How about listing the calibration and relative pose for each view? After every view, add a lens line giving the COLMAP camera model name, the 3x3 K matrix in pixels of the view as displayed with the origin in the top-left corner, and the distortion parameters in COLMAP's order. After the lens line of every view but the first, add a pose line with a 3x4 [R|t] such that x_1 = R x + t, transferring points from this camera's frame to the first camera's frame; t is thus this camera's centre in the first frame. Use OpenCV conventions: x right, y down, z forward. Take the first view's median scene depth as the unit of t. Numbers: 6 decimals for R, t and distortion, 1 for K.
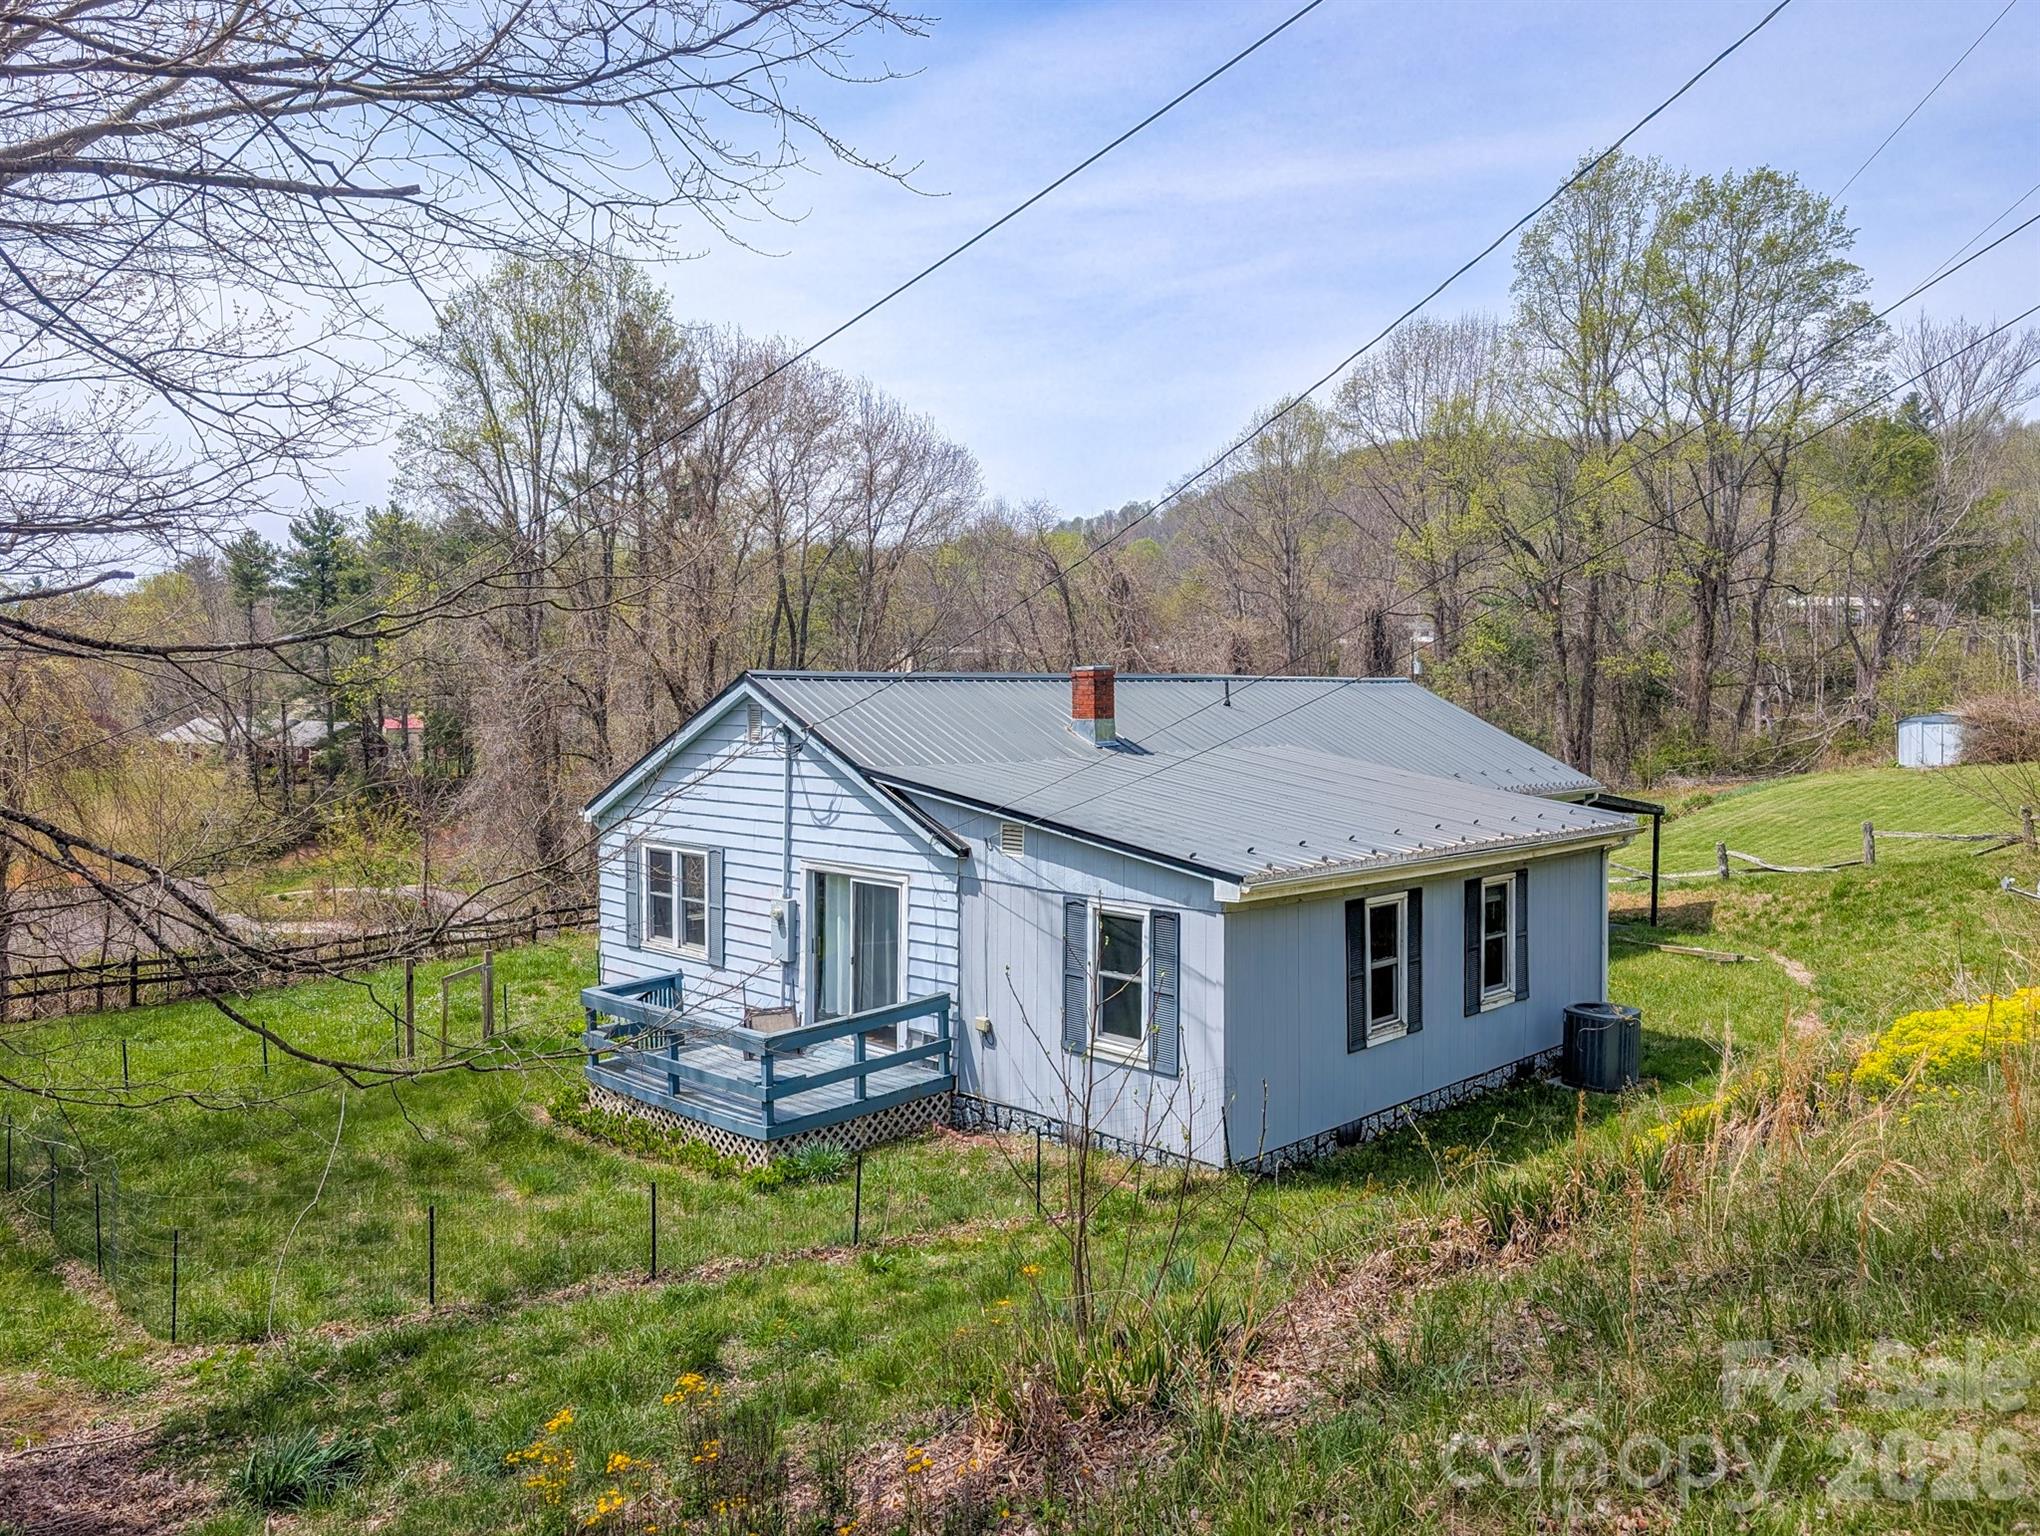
lens RADIAL K [[1487.3, 0, 989.2], [0, 1487.3, 712.7], [0, 0, 1]] dist [0.058002, -0.073377]
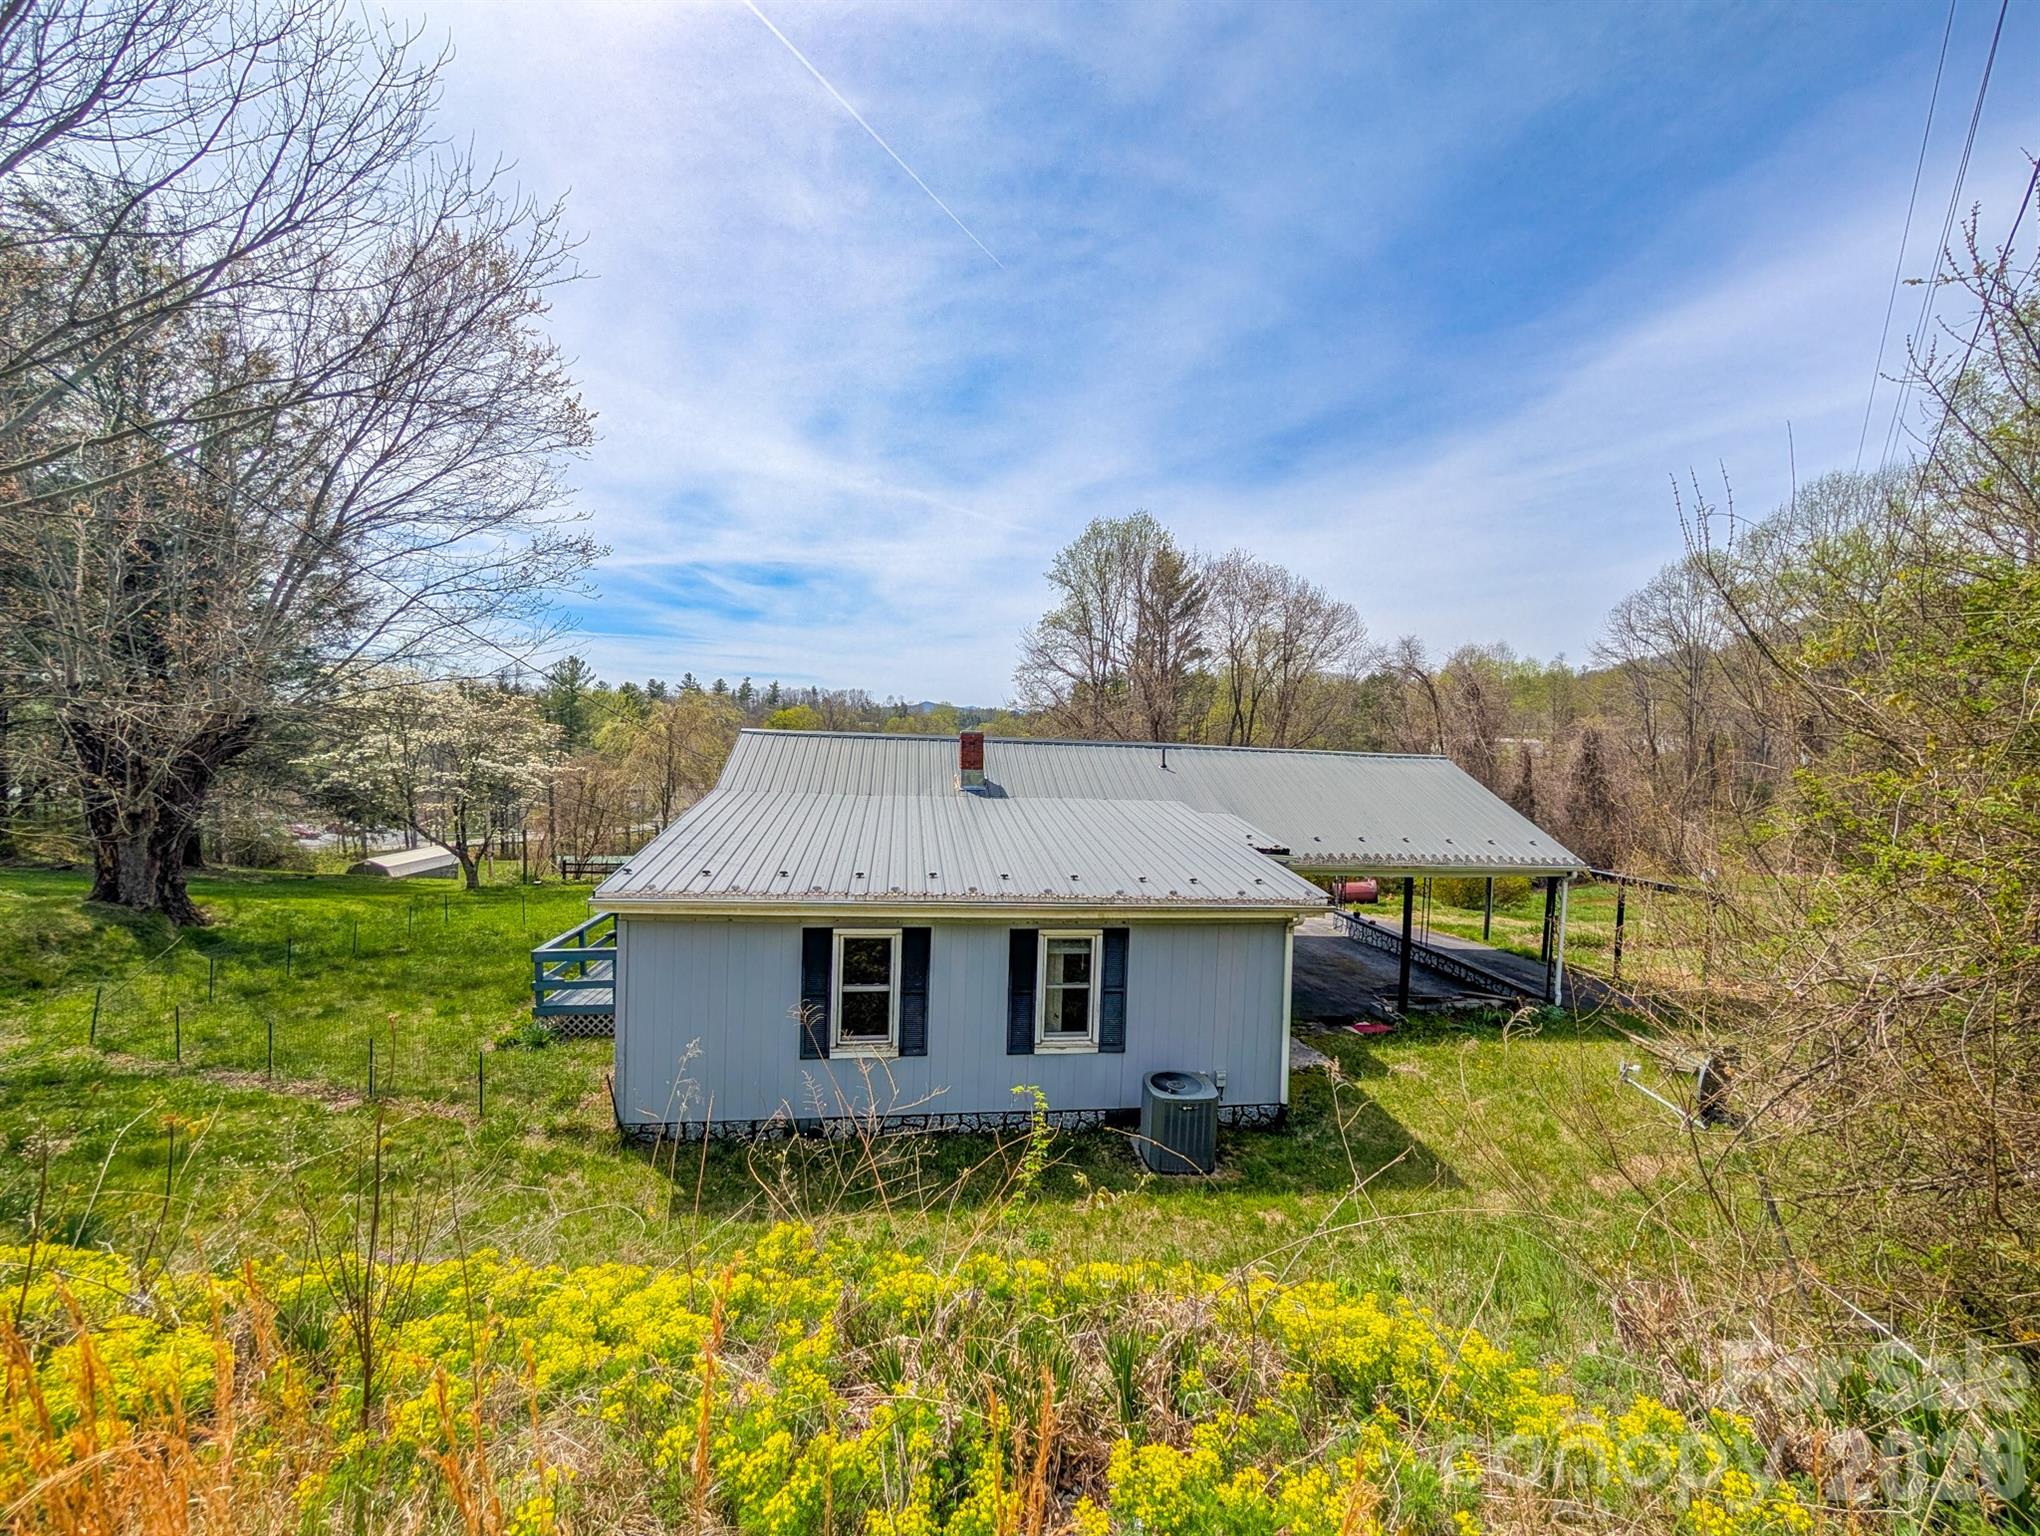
lens RADIAL K [[769.6, 0, 1019.8], [0, 769.6, 757.7], [0, 0, 1]] dist [0.000598, -0.000053]
pose [[0.804706, 0.036524, -0.592549, 0.600492], [-0.045432, 0.998967, -0.000122, -0.010353], [0.591932, 0.027019, 0.805535, 0.512893]]
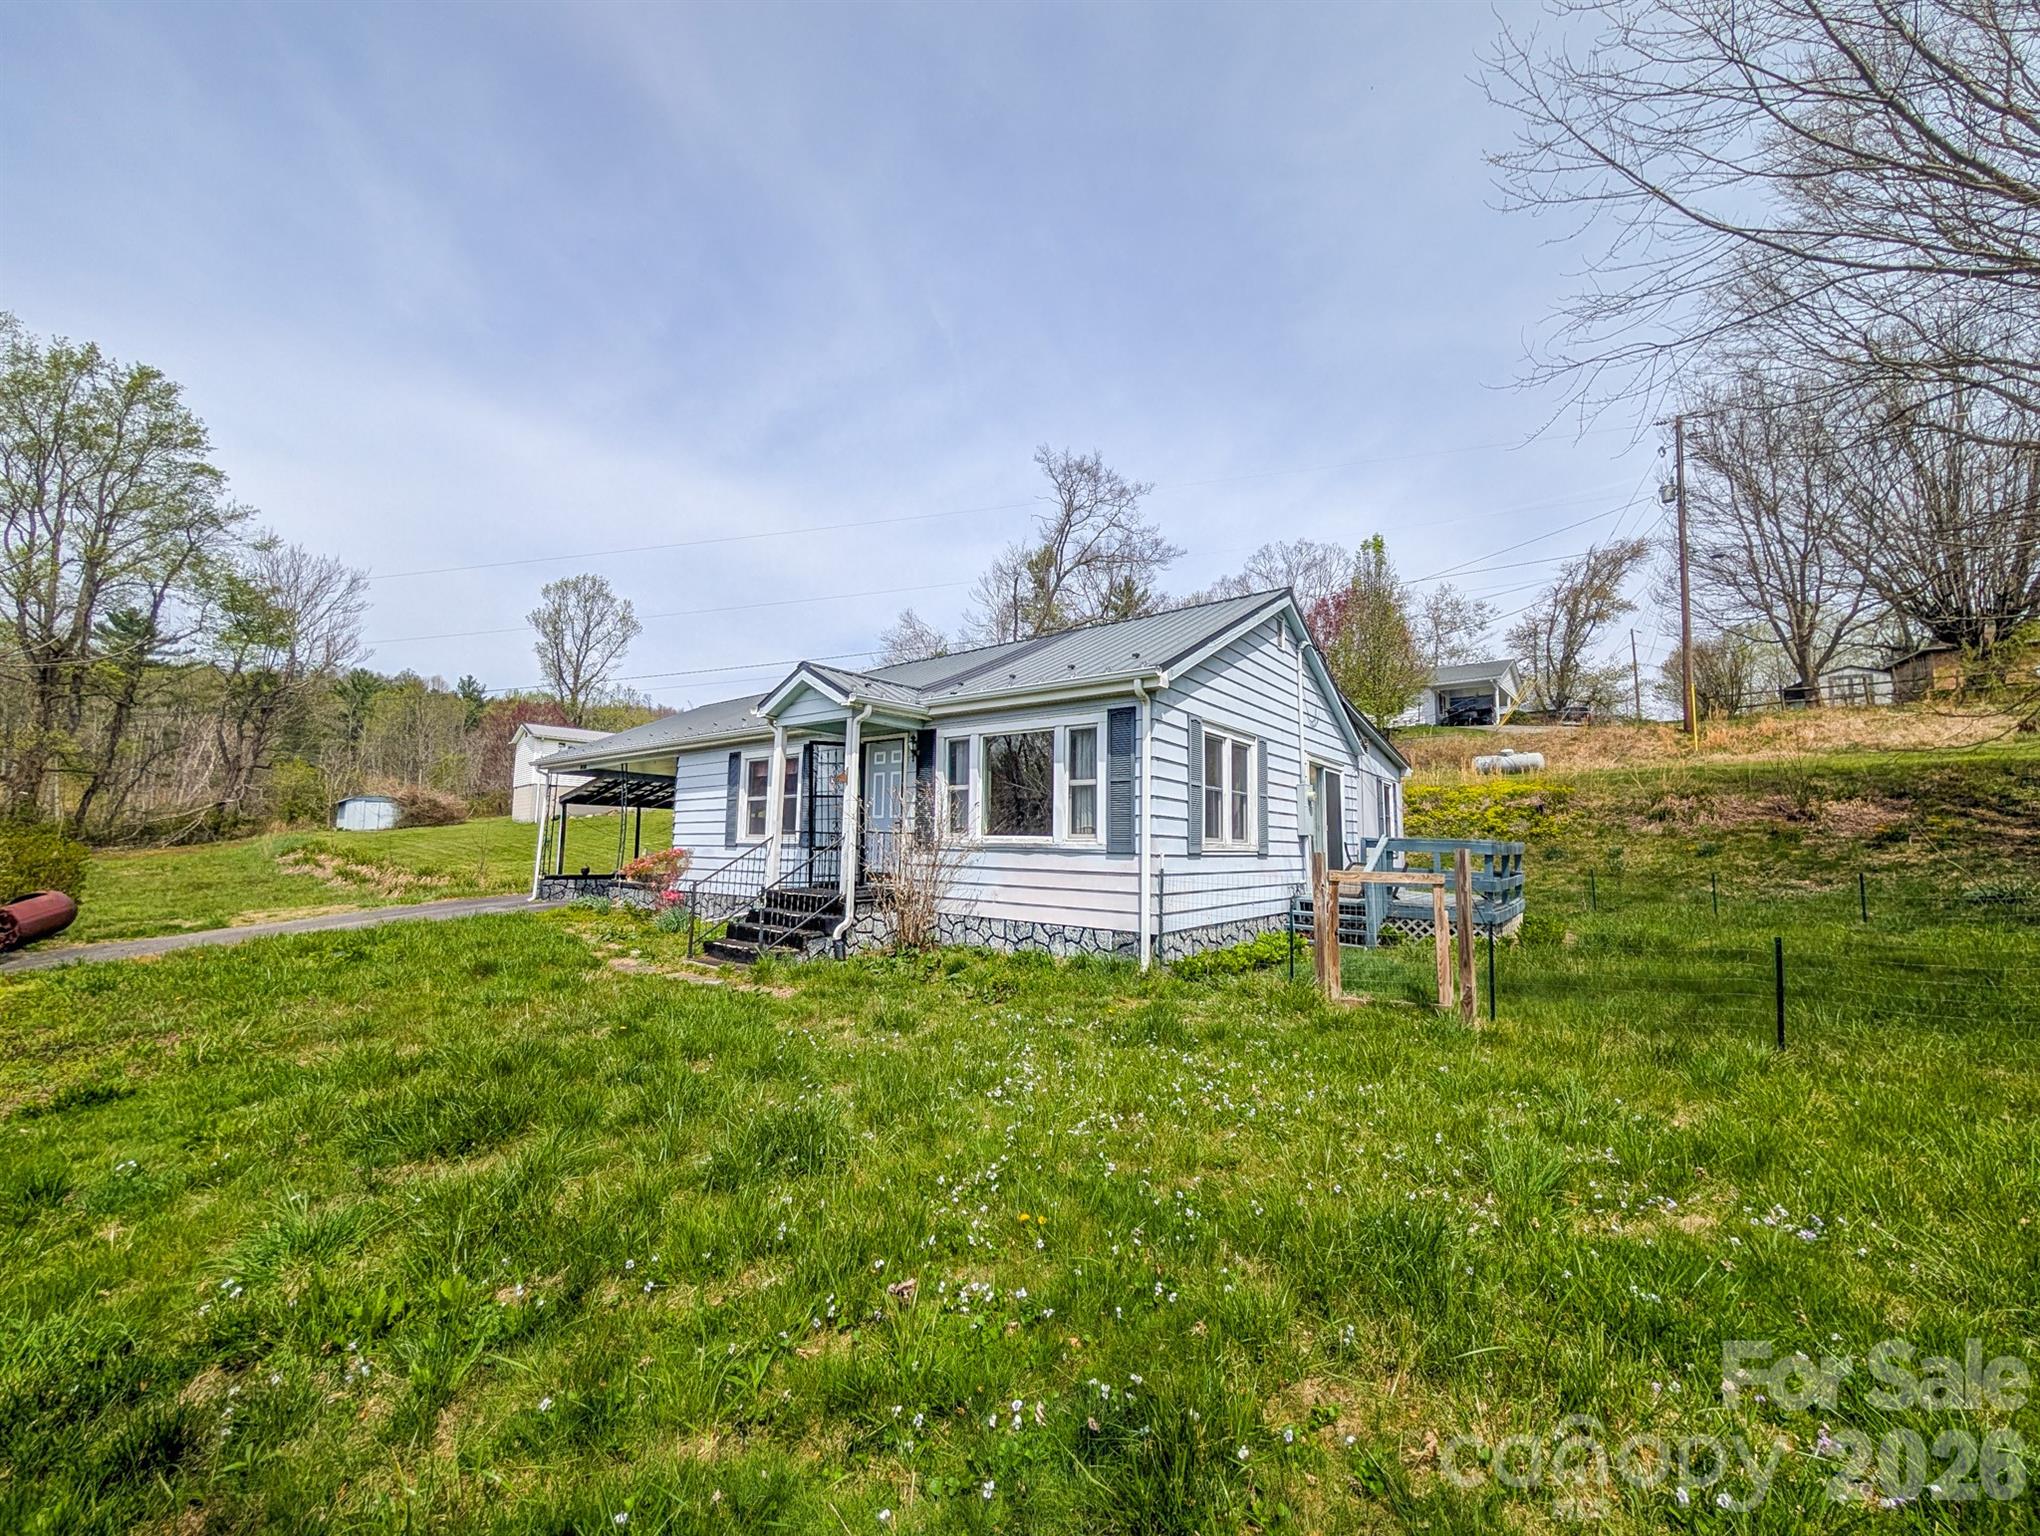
lens RADIAL K [[769.6, 0, 1019.8], [0, 769.6, 757.7], [0, 0, 1]] dist [0.000598, -0.000053]
pose [[-0.123034, 0.114948, 0.985723, -0.723353], [0.007000, 0.993345, -0.114963, 0.173553], [-0.992378, -0.007244, -0.123020, 1.312224]]
